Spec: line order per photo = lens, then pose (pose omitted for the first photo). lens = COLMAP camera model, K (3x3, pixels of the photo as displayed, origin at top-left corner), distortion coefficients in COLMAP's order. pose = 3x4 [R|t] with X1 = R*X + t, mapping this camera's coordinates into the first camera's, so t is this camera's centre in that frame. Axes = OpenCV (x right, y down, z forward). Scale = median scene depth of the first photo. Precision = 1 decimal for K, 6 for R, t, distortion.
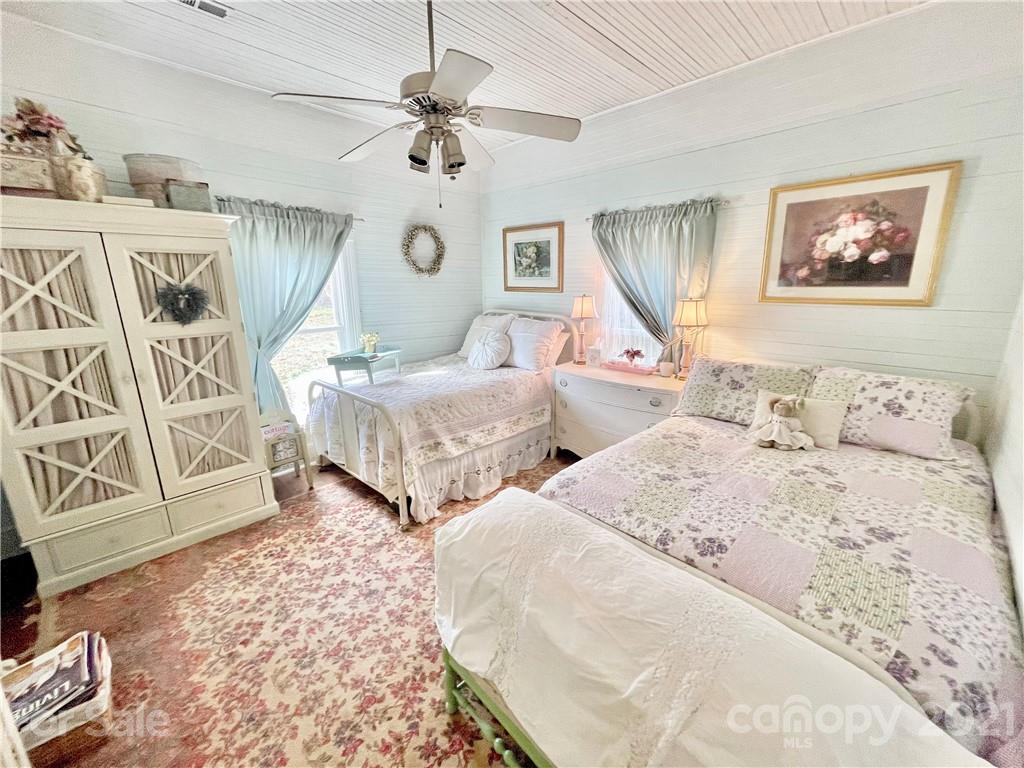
lens RADIAL K [[411.9, 0, 512.0], [0, 411.9, 384.0], [0, 0, 1]] dist [-0.006229, 0.000416]
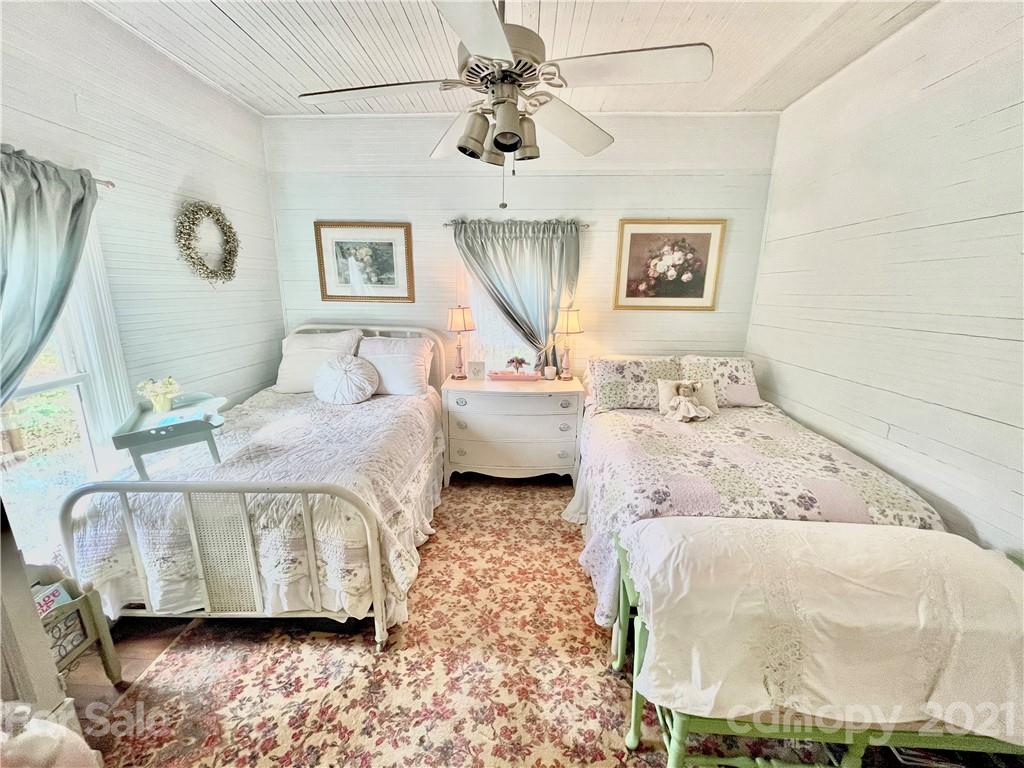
lens RADIAL K [[411.9, 0, 512.0], [0, 411.9, 384.0], [0, 0, 1]] dist [-0.006229, 0.000416]
pose [[0.725697, -0.153926, 0.670575, -0.545134], [0.152902, 0.986361, 0.060941, -0.109895], [-0.670809, 0.058308, 0.739335, 0.326343]]
